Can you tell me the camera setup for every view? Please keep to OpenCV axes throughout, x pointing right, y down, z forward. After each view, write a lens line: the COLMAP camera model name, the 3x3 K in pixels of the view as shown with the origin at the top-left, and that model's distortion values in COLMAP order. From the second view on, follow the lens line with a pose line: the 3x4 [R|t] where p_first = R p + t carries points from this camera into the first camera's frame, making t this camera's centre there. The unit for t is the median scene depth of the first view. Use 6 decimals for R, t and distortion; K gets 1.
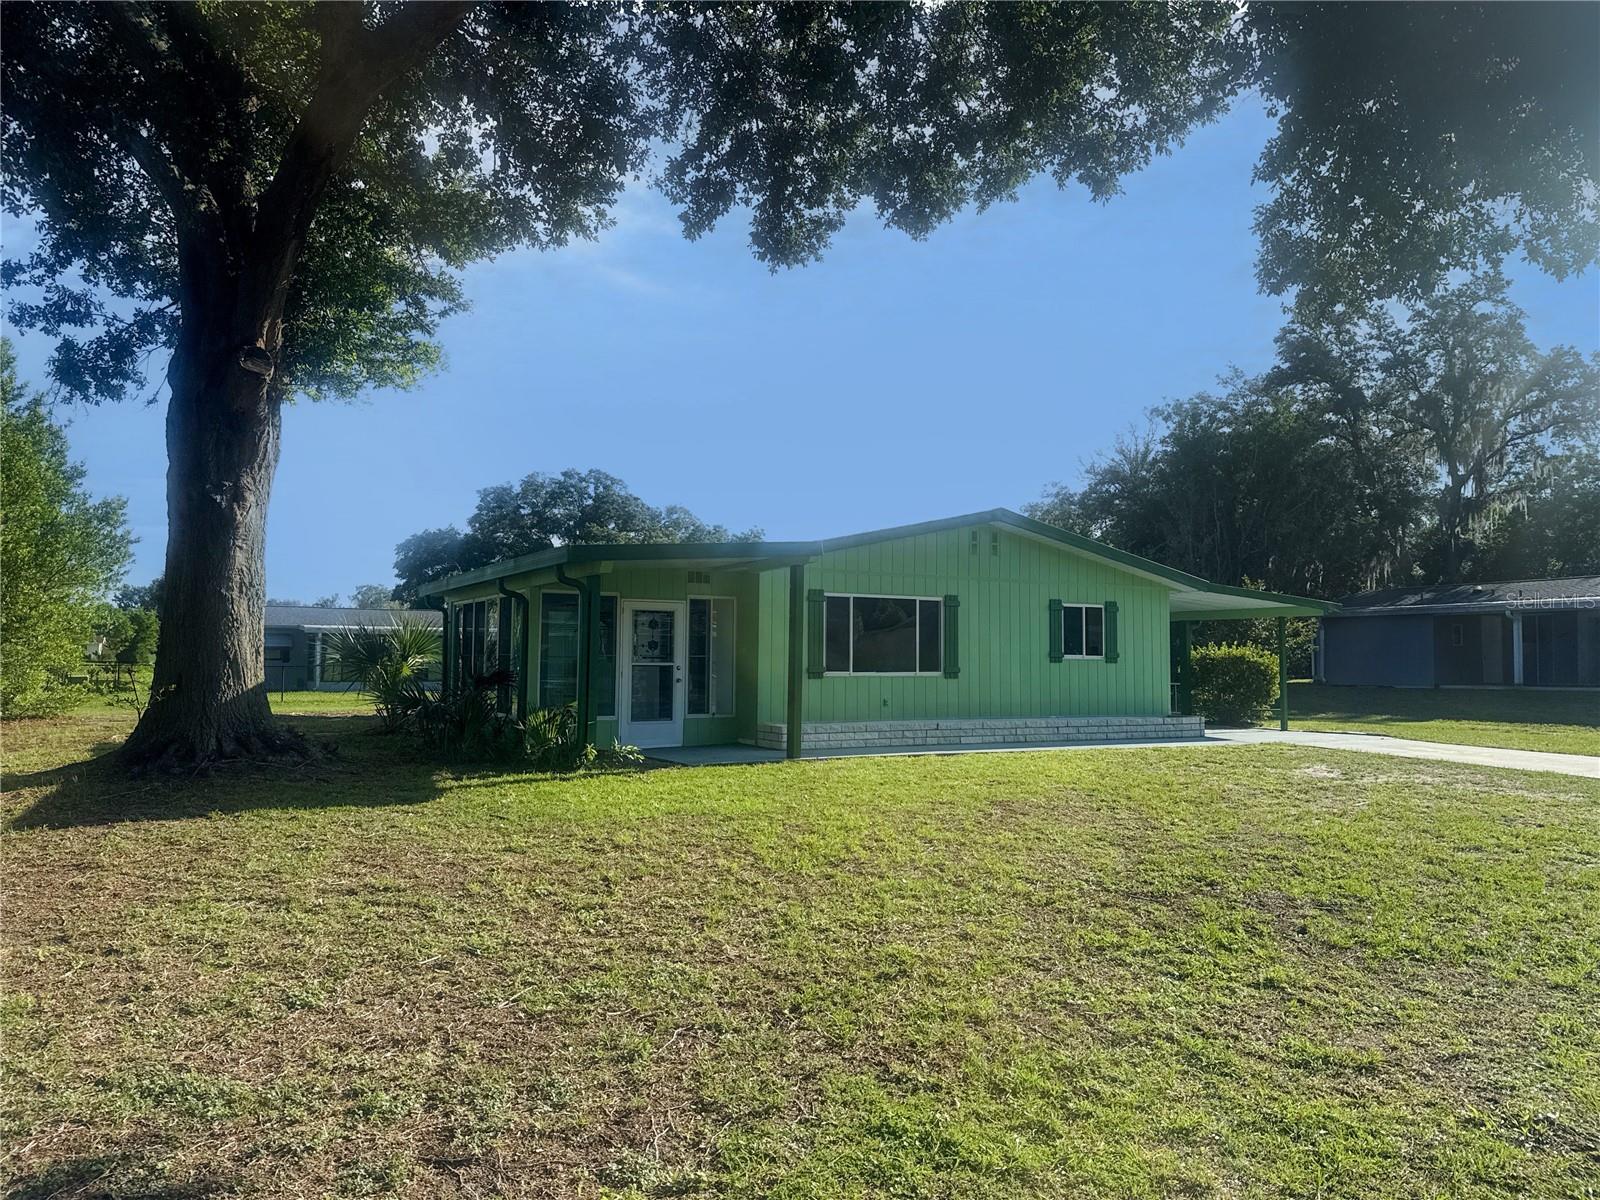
lens RADIAL K [[1136.8, 0, 802.0], [0, 1136.8, 601.7], [0, 0, 1]] dist [0.079049, -0.003153]
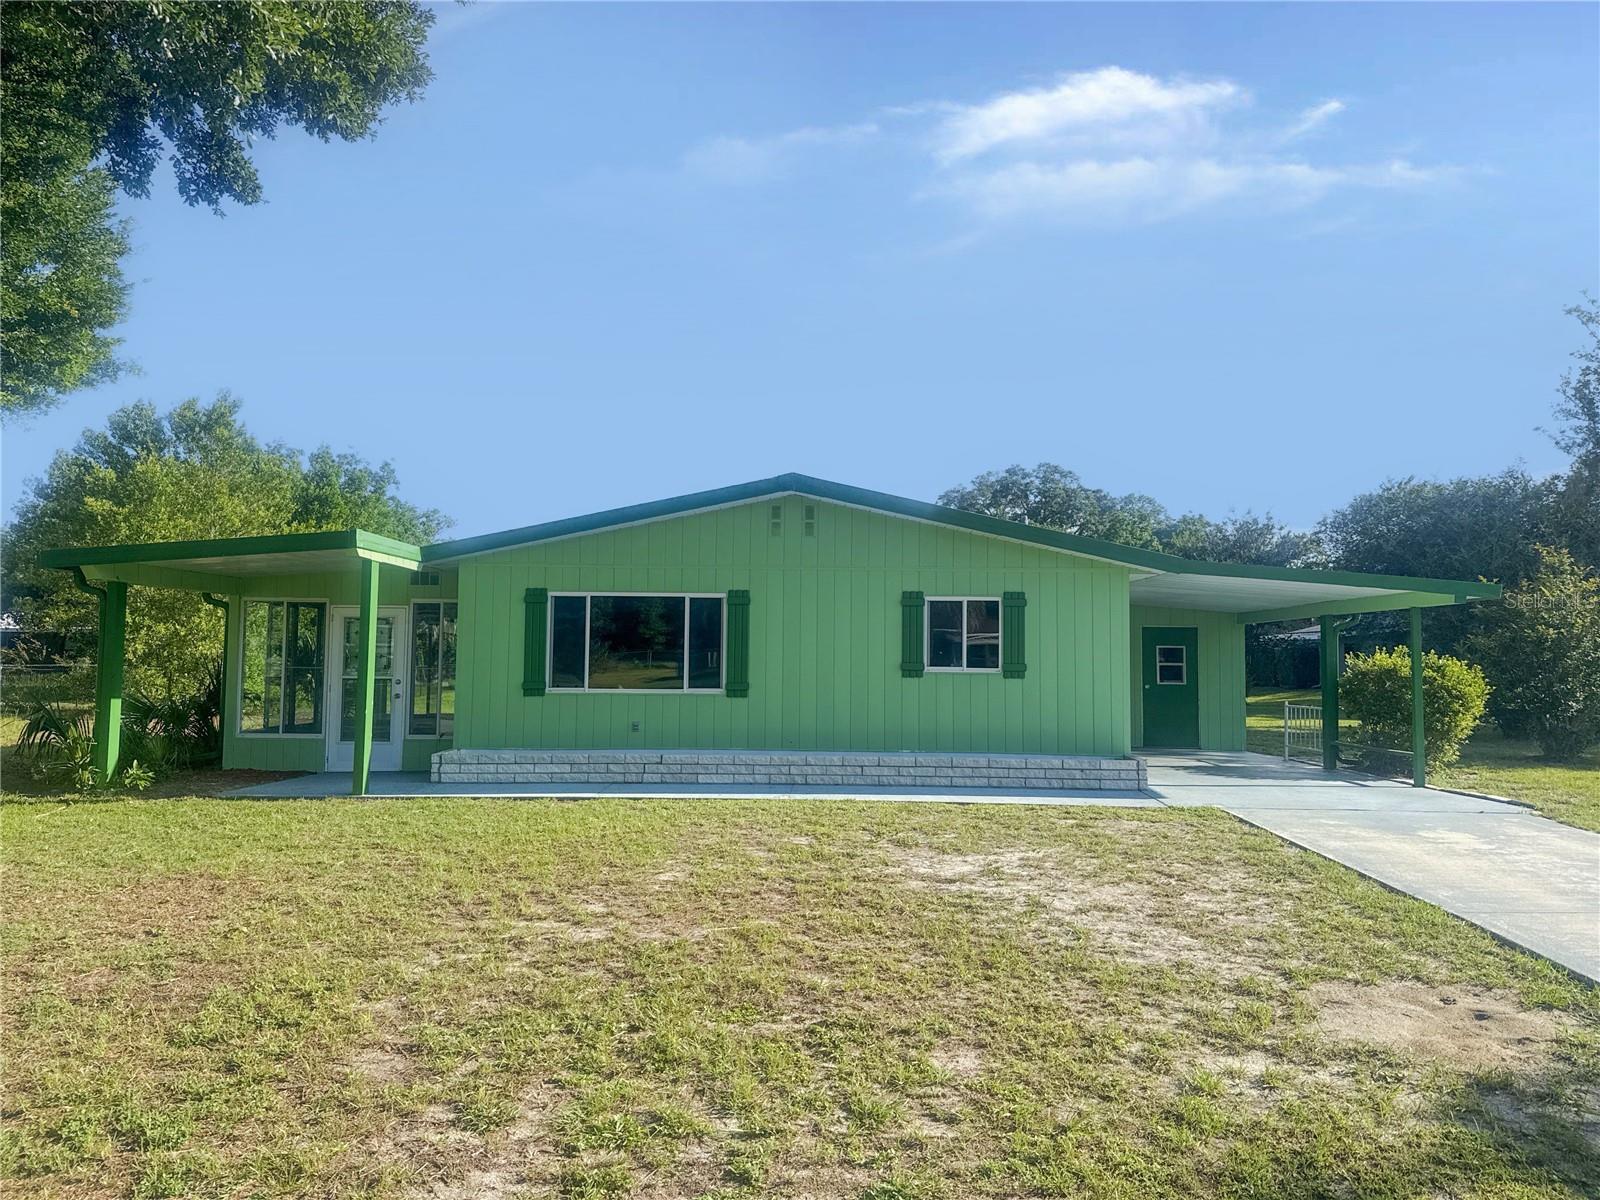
lens RADIAL K [[1136.8, 0, 792.4], [0, 1136.8, 593.2], [0, 0, 1]] dist [0.079049, -0.003153]
pose [[0.866519, -0.027887, -0.498365, 0.532856], [0.023530, 0.999610, -0.015023, 0.008500], [0.498590, 0.001291, 0.866837, 0.332938]]
